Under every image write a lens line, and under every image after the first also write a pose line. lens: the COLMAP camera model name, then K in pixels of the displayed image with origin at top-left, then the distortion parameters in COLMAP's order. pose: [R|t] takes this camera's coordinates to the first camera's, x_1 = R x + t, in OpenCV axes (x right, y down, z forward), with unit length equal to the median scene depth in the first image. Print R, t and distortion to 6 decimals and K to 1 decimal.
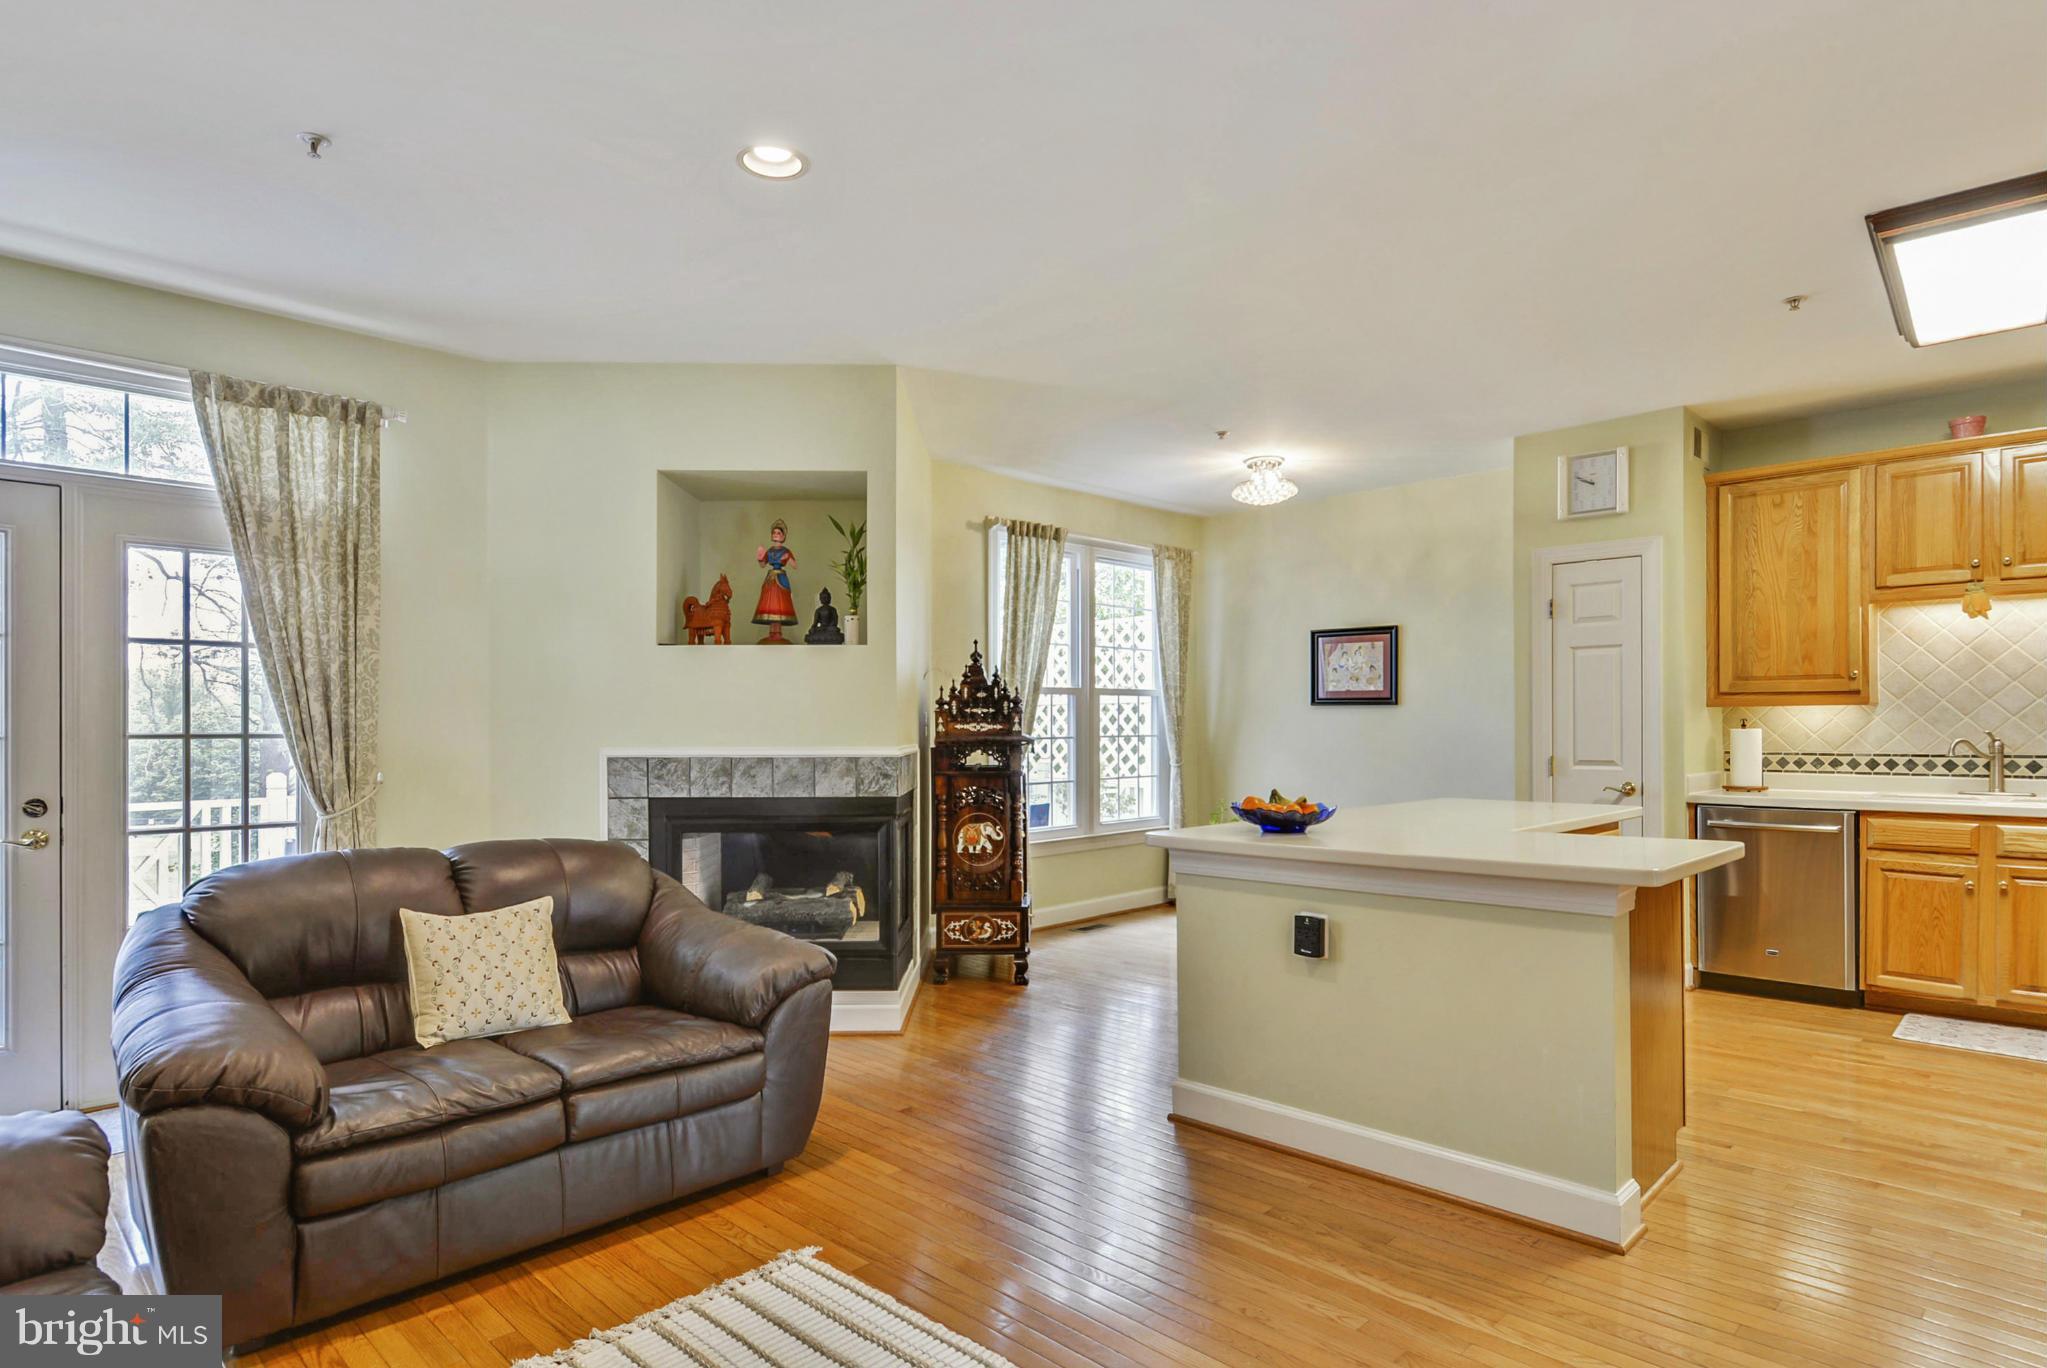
lens RADIAL K [[1100.3, 0, 1048.1], [0, 1100.3, 721.6], [0, 0, 1]] dist [0.001632, -0.000887]
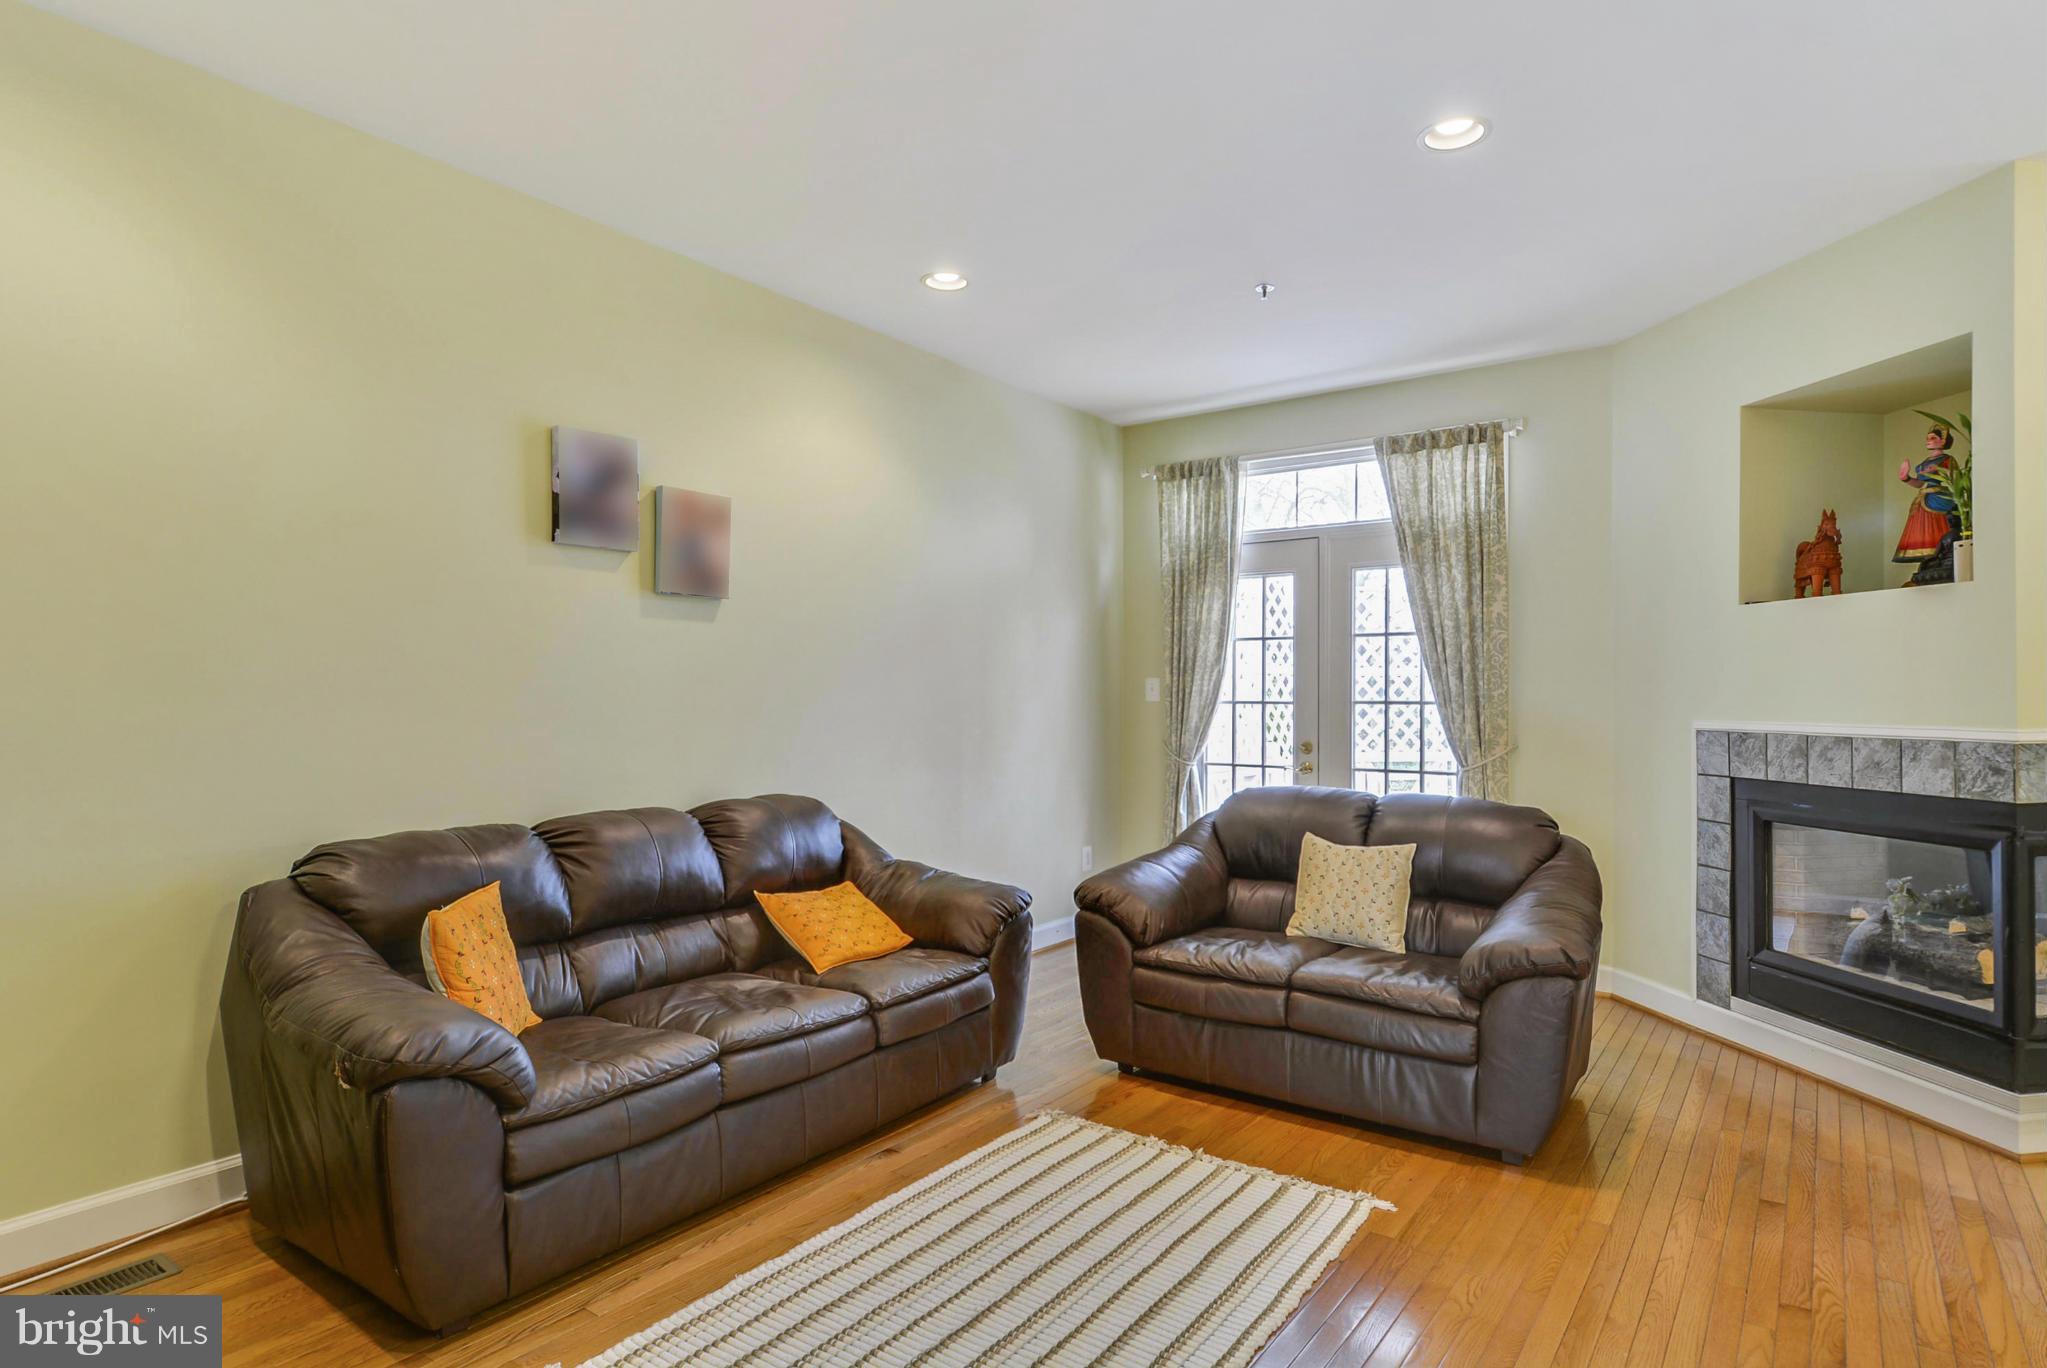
lens RADIAL K [[1100.3, 0, 1010.8], [0, 1100.3, 688.1], [0, 0, 1]] dist [0.001632, -0.000887]
pose [[0.127321, -0.004308, -0.991852, 0.494097], [0.000990, 0.999991, -0.004216, 0.000620], [0.991861, -0.000445, 0.127324, 0.338548]]
